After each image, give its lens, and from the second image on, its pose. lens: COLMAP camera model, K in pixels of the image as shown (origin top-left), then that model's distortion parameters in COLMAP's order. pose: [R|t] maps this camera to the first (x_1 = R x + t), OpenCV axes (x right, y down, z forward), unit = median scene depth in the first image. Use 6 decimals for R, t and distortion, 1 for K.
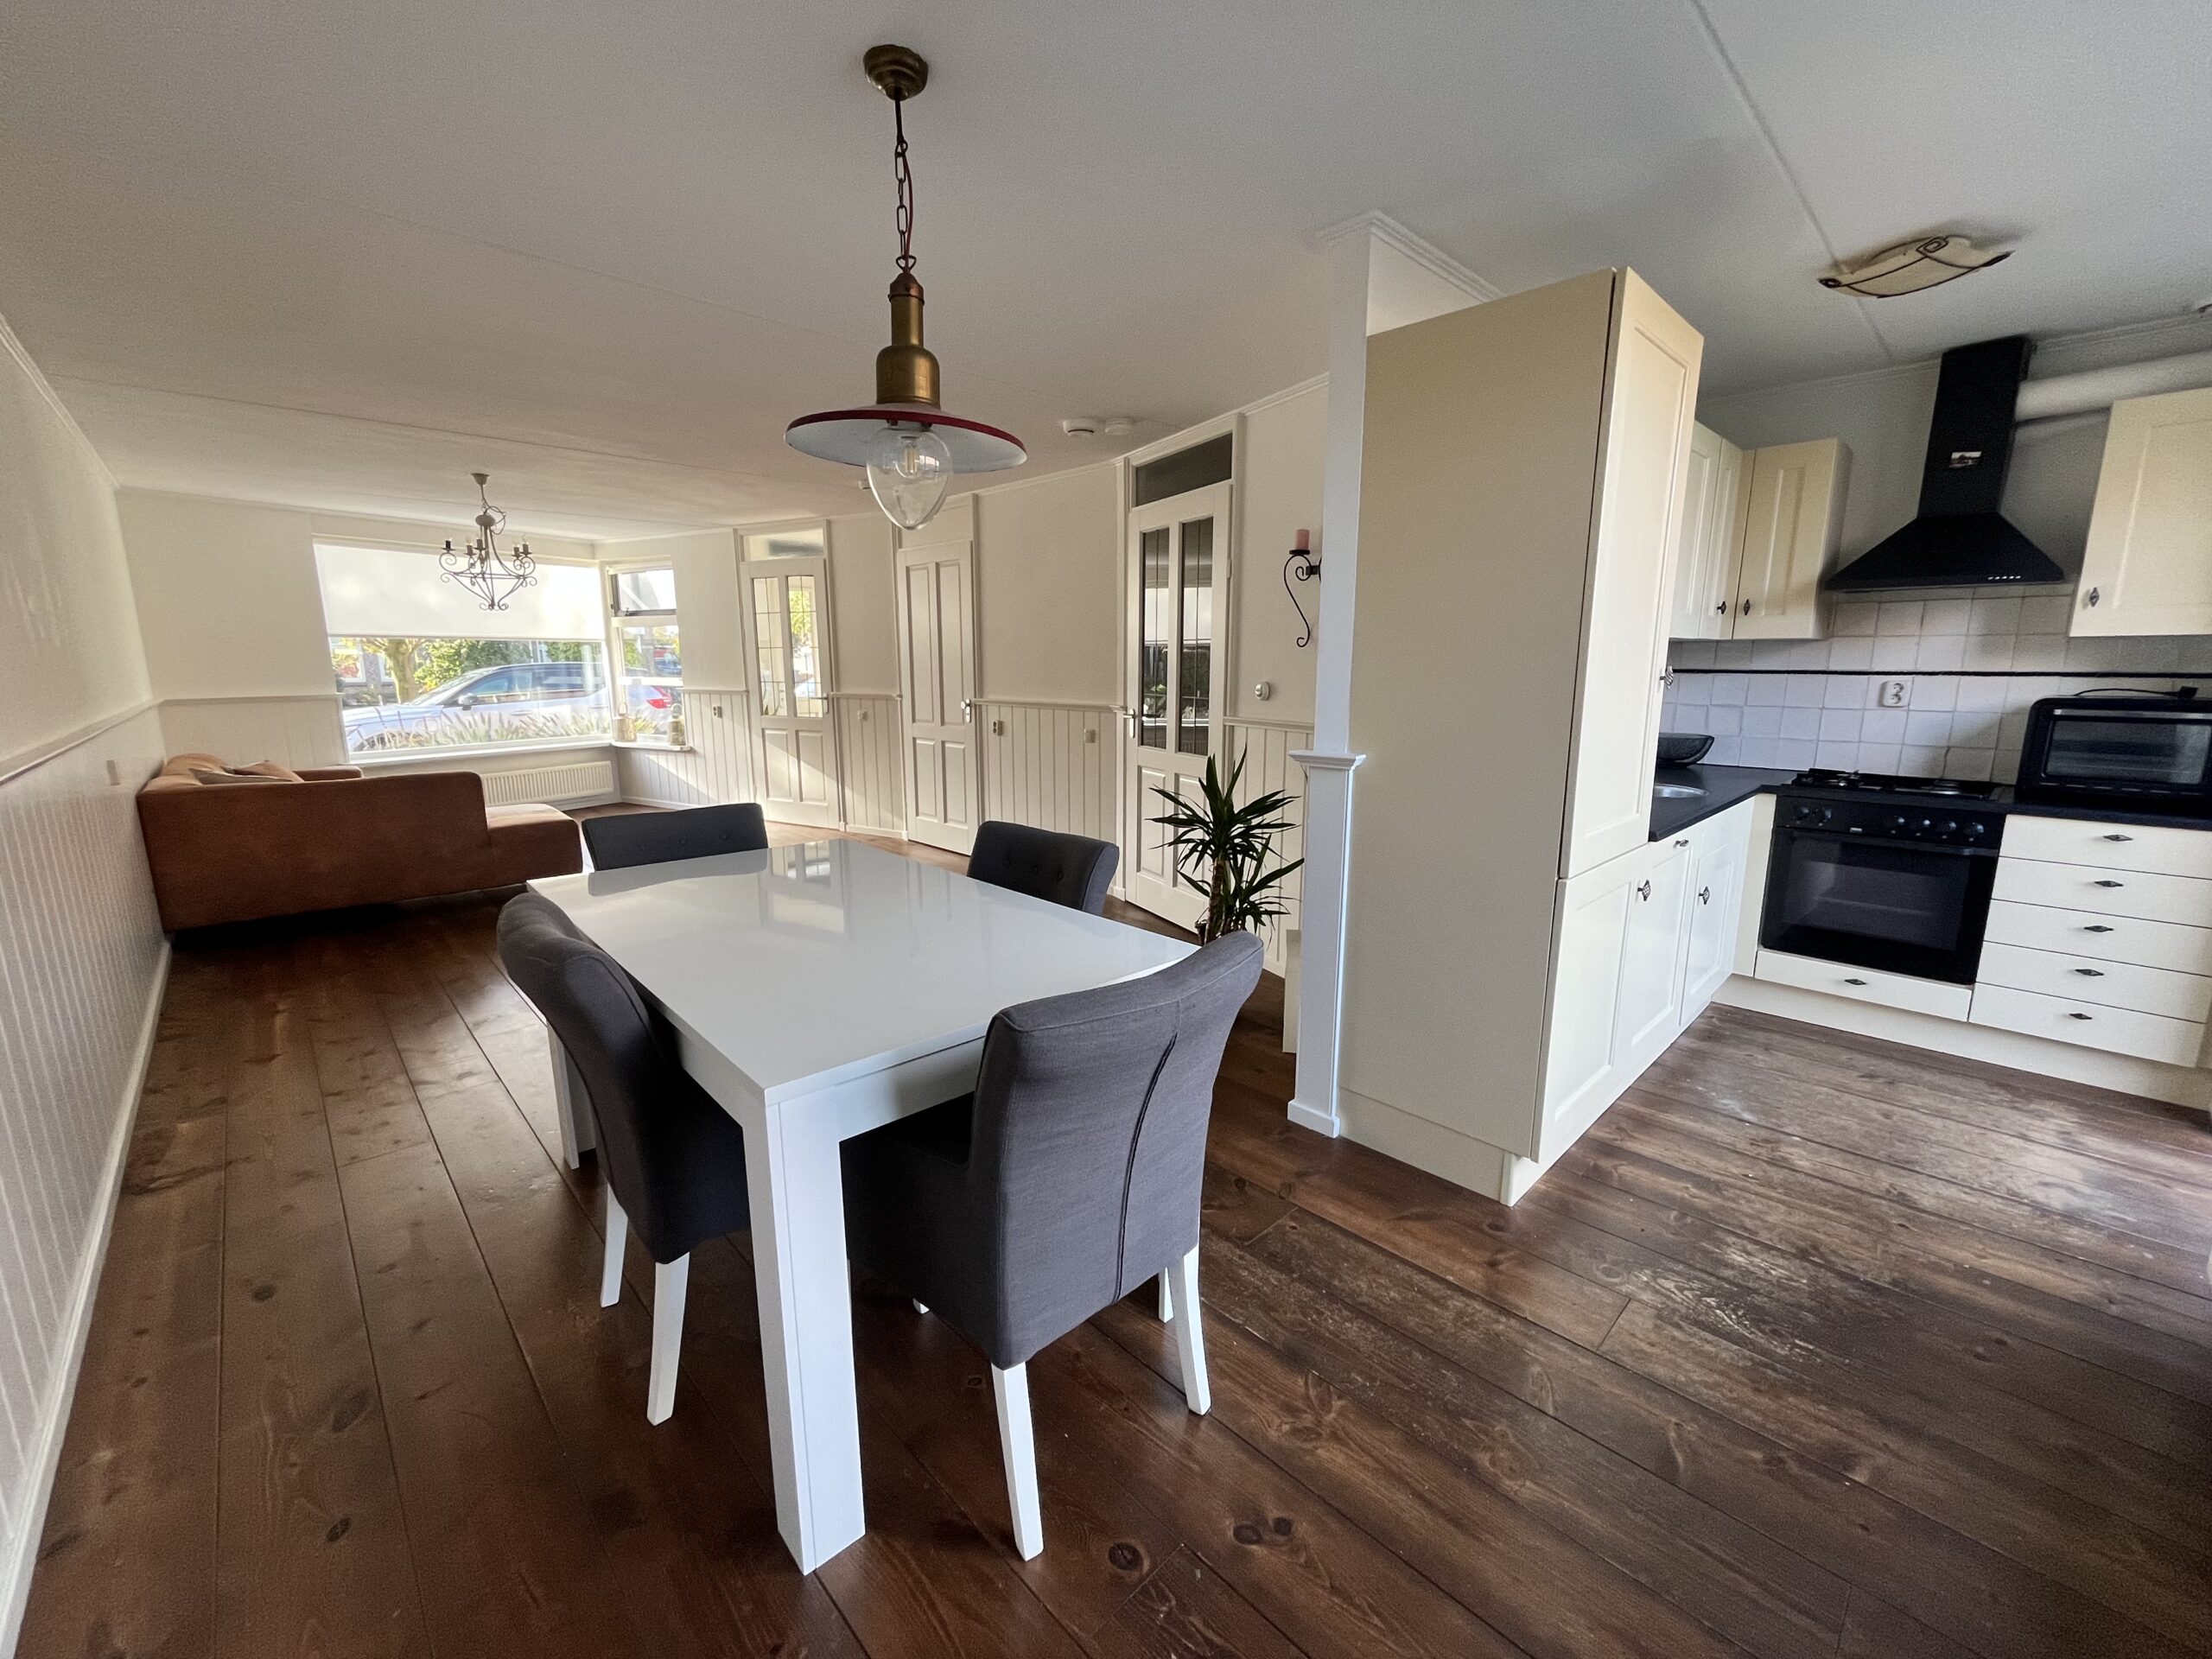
lens RADIAL K [[894.8, 0, 1098.3], [0, 894.8, 828.4], [0, 0, 1]] dist [-0.003603, 0.000040]
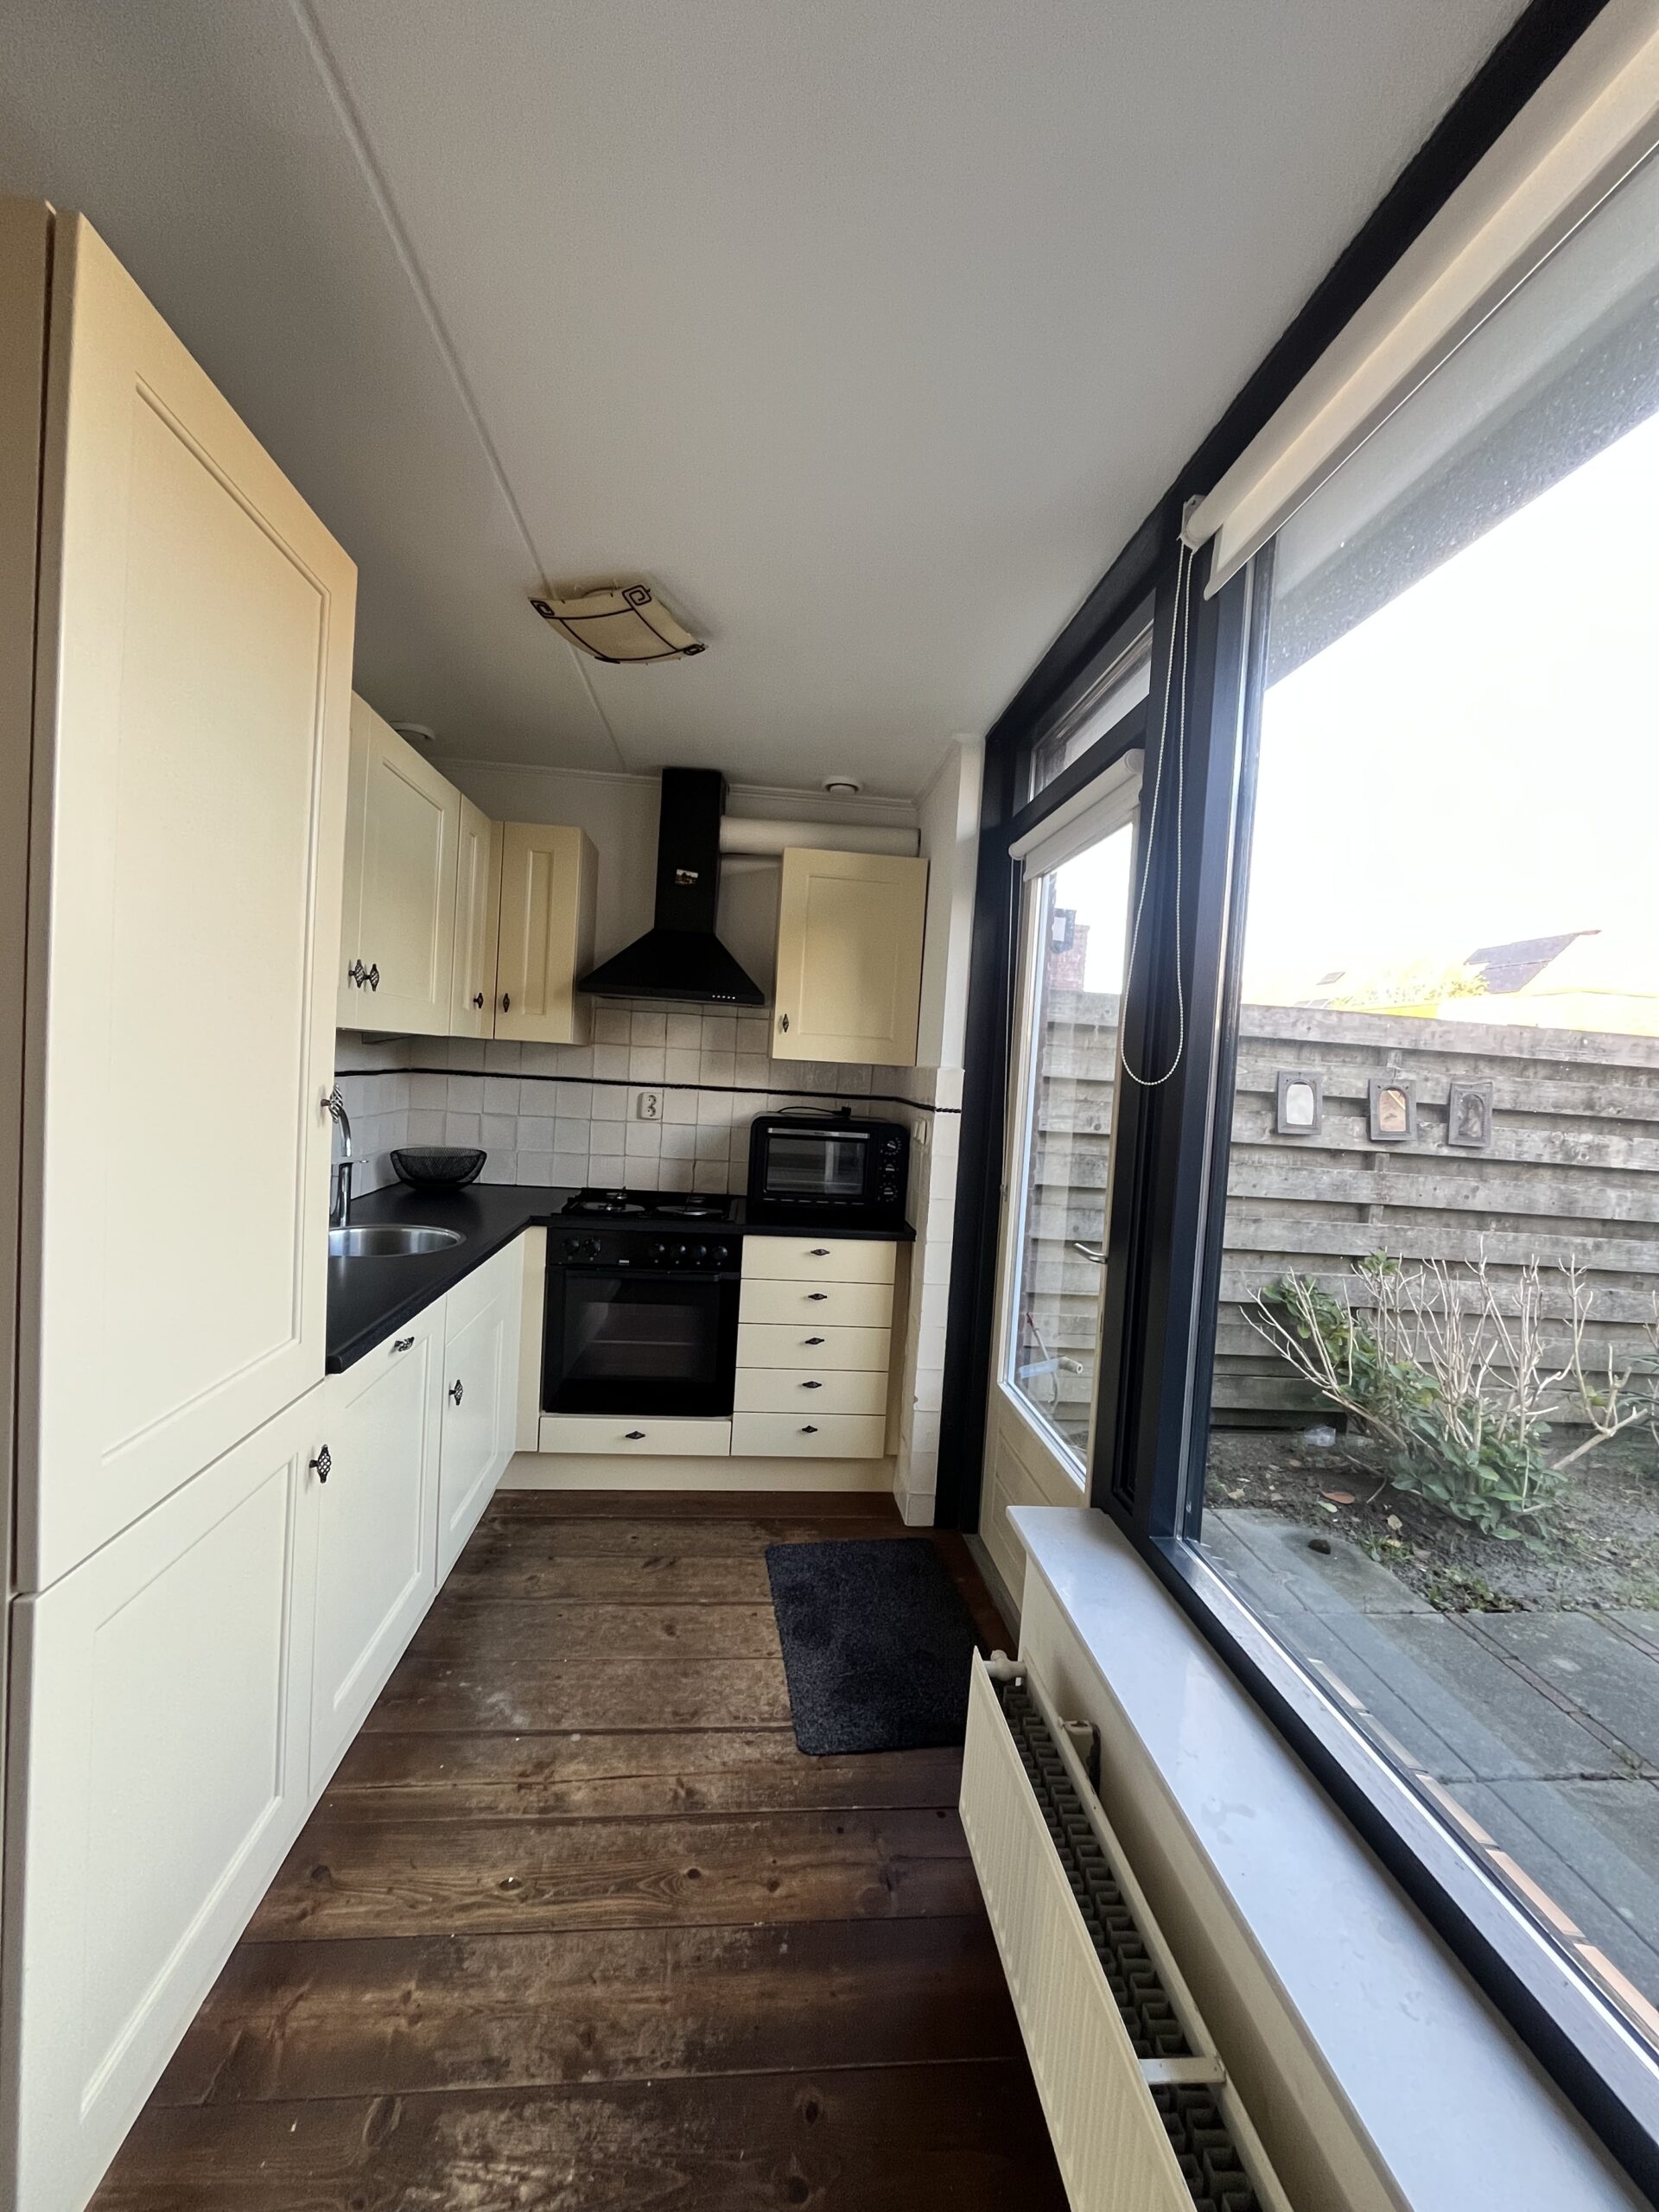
lens RADIAL K [[894.8, 0, 837.4], [0, 894.8, 1104.7], [0, 0, 1]] dist [-0.003603, 0.000040]
pose [[0.610684, 0.006777, 0.791845, 0.269112], [0.082568, 0.993968, -0.072184, -0.070124], [-0.787558, 0.109462, 0.606441, 0.272510]]
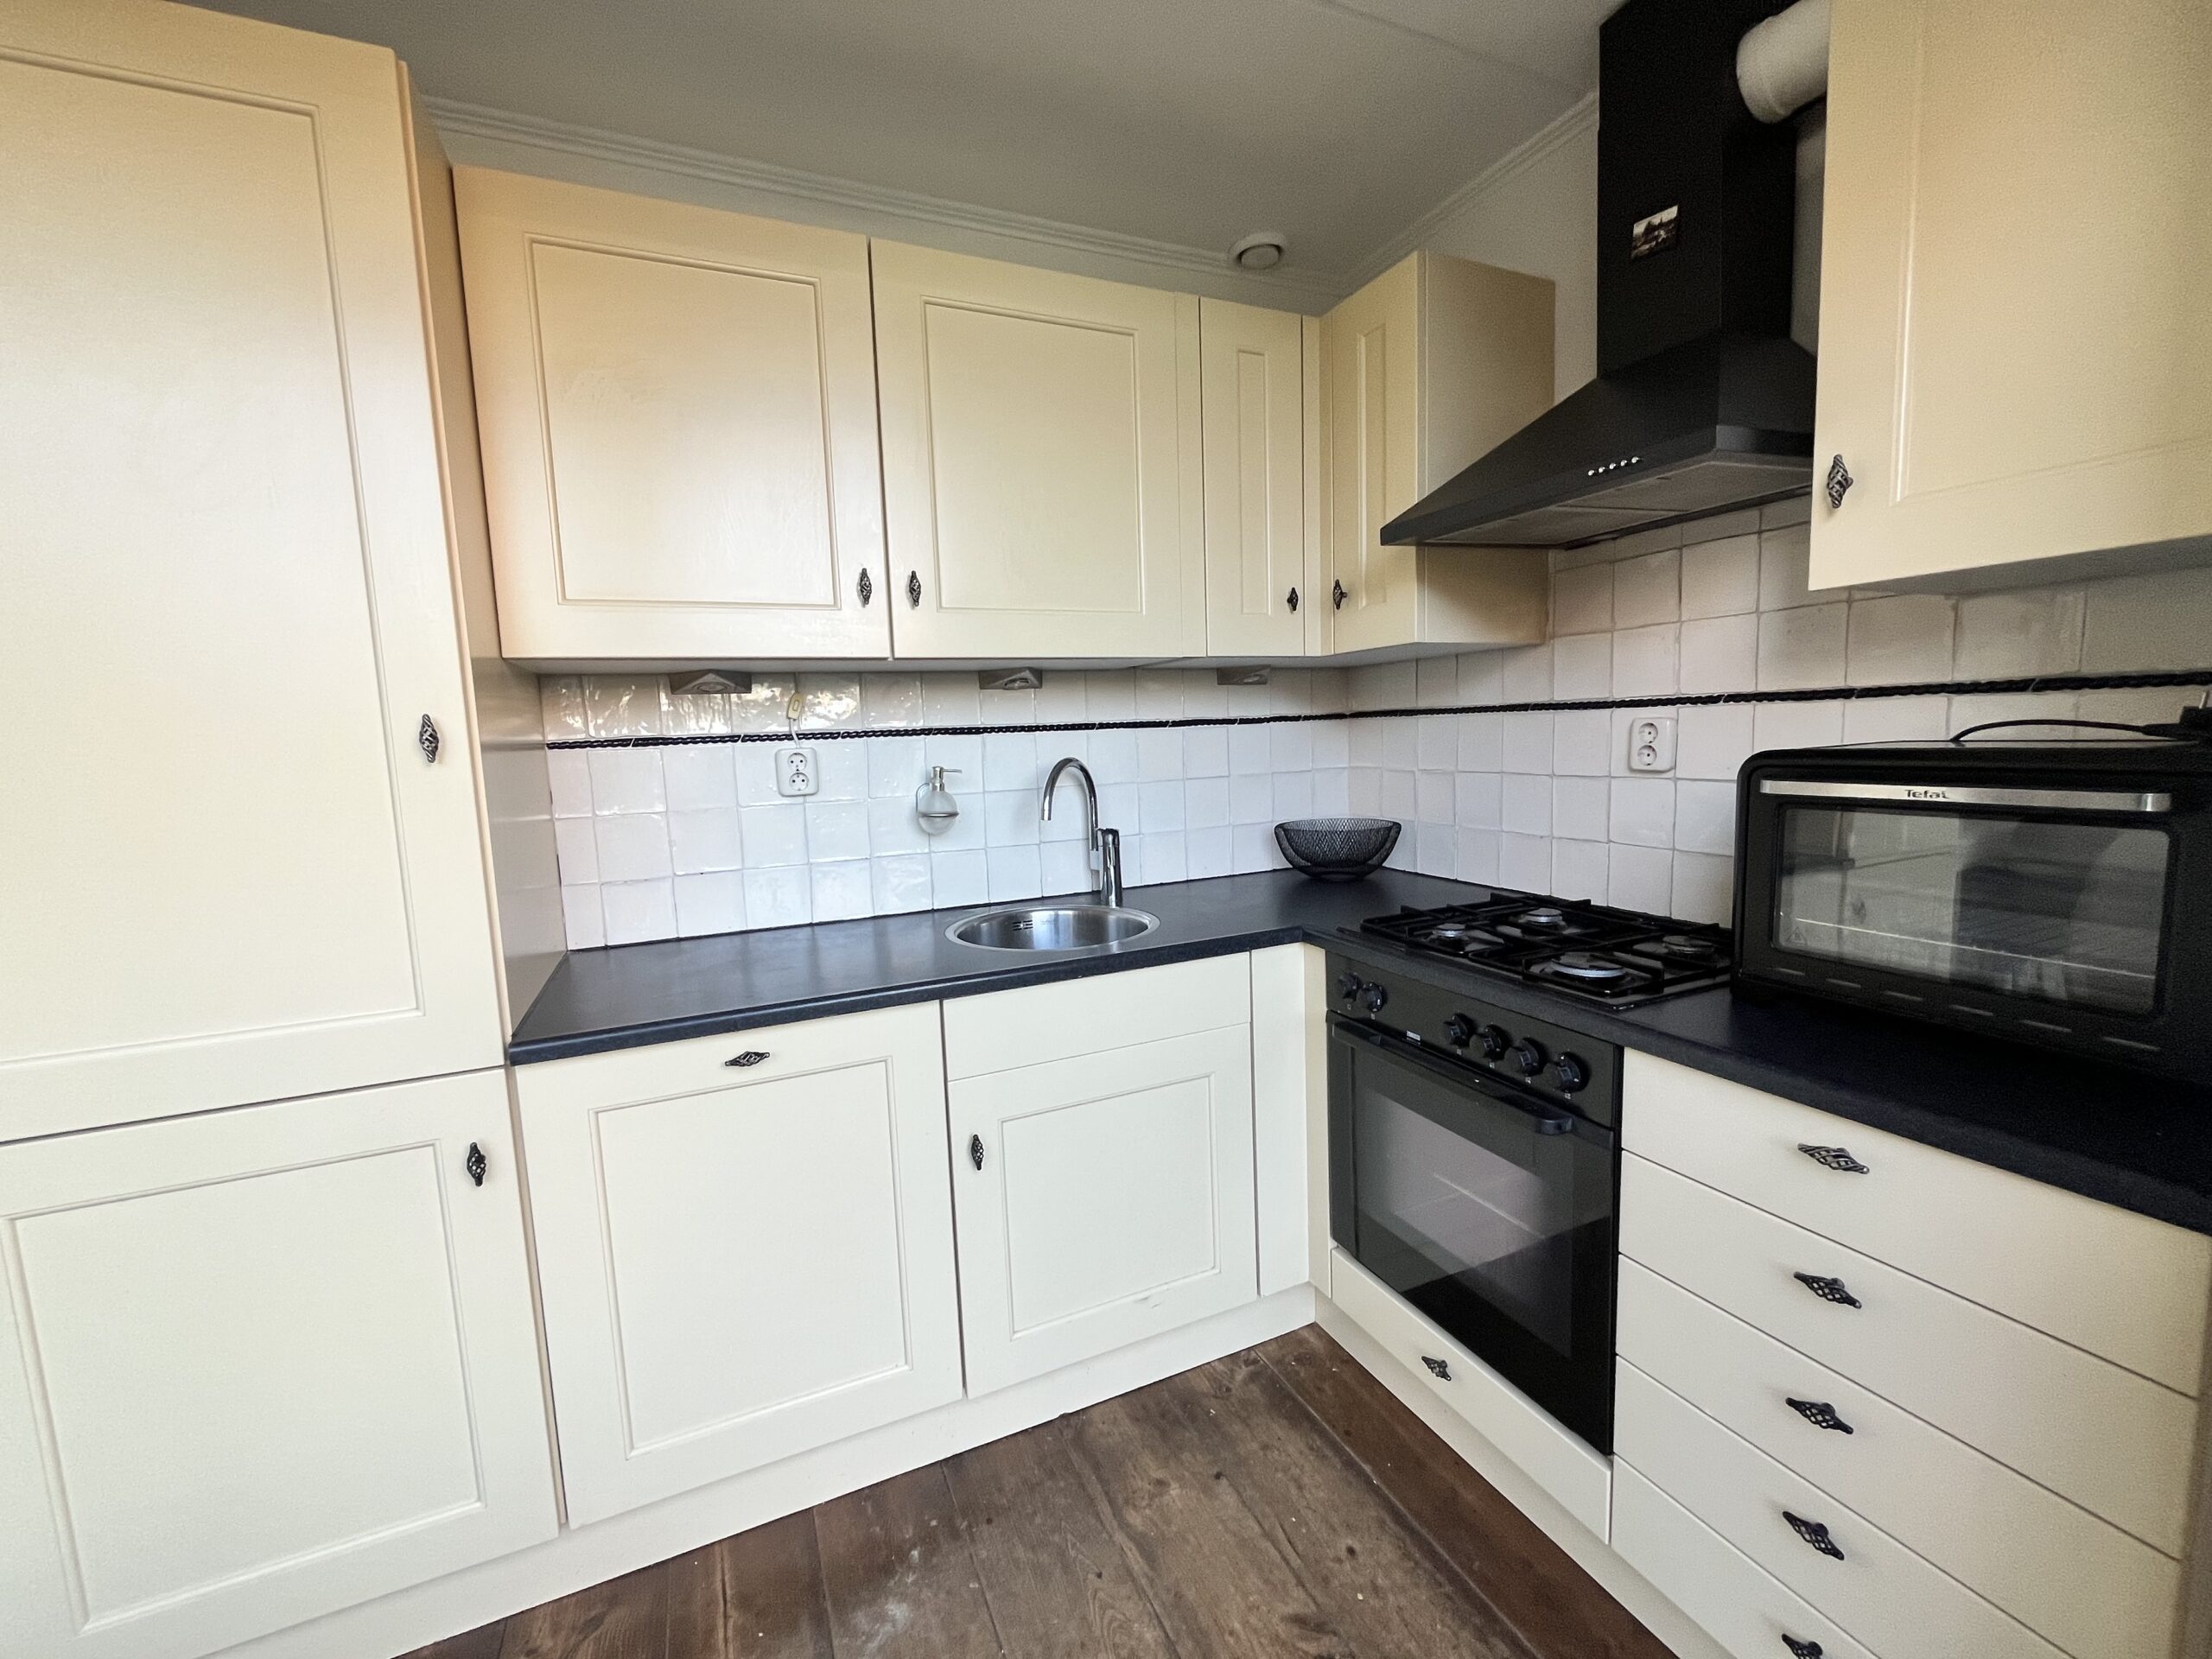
lens RADIAL K [[894.8, 0, 1105.9], [0, 894.8, 829.4], [0, 0, 1]] dist [-0.003603, 0.000040]
pose [[0.943205, 0.005771, -0.332160, 0.828503], [-0.028437, 0.997582, -0.063419, -0.070994], [0.330991, 0.069263, 0.941089, 0.482551]]
